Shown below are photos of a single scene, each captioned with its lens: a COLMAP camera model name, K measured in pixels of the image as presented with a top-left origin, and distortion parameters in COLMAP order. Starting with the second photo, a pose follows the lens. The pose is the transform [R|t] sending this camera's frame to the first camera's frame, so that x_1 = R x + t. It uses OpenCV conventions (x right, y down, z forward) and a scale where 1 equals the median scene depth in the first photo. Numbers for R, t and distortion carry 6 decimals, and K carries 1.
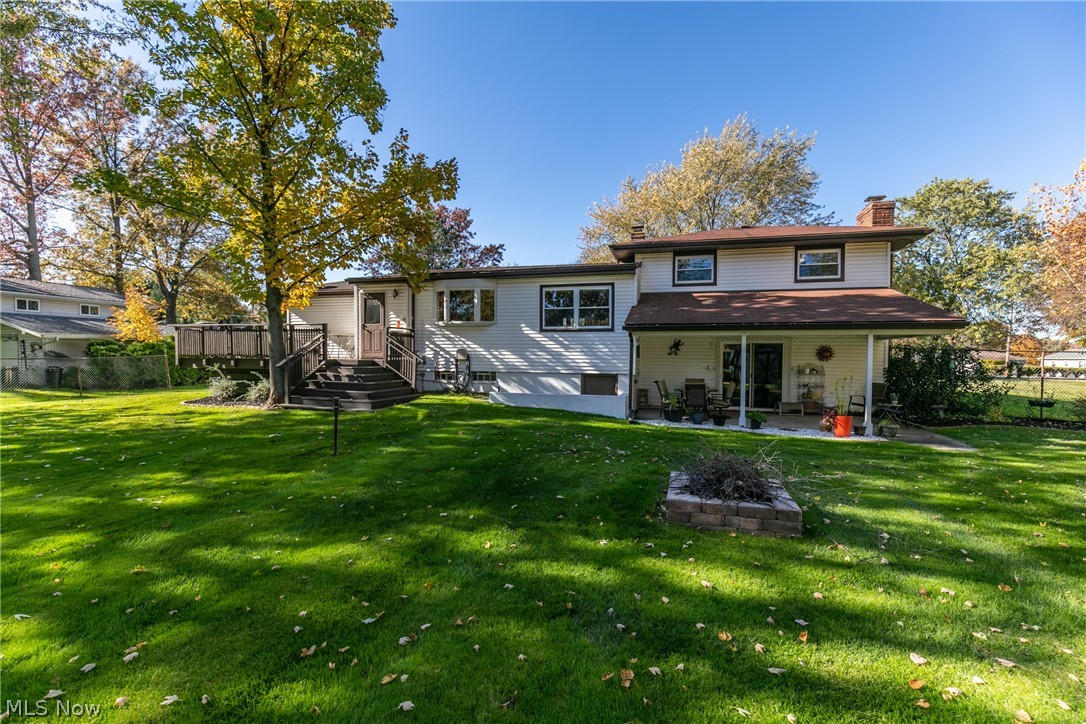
lens RADIAL K [[482.0, 0, 544.7], [0, 482.0, 364.6], [0, 0, 1]] dist [0.000835, 0.000098]
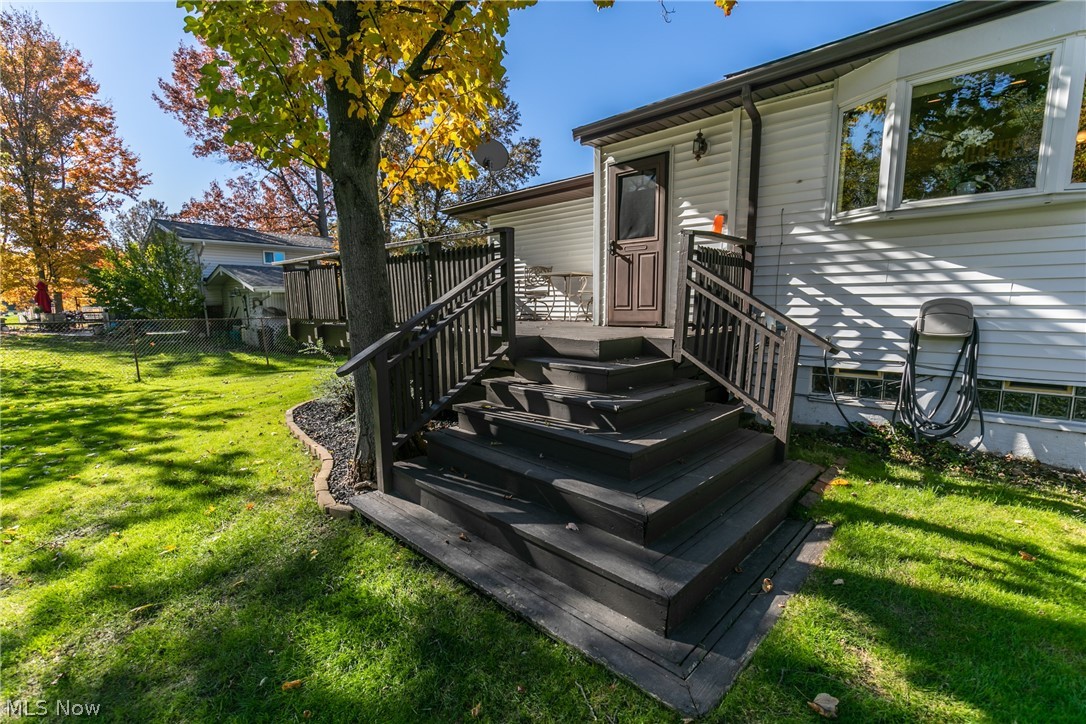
lens RADIAL K [[482.0, 0, 544.7], [0, 482.0, 364.6], [0, 0, 1]] dist [0.000835, 0.000098]
pose [[0.885738, 0.048394, -0.461656, -0.243461], [0.001515, 0.994244, 0.107131, -0.024394], [0.464183, -0.095590, 0.880566, 0.626612]]
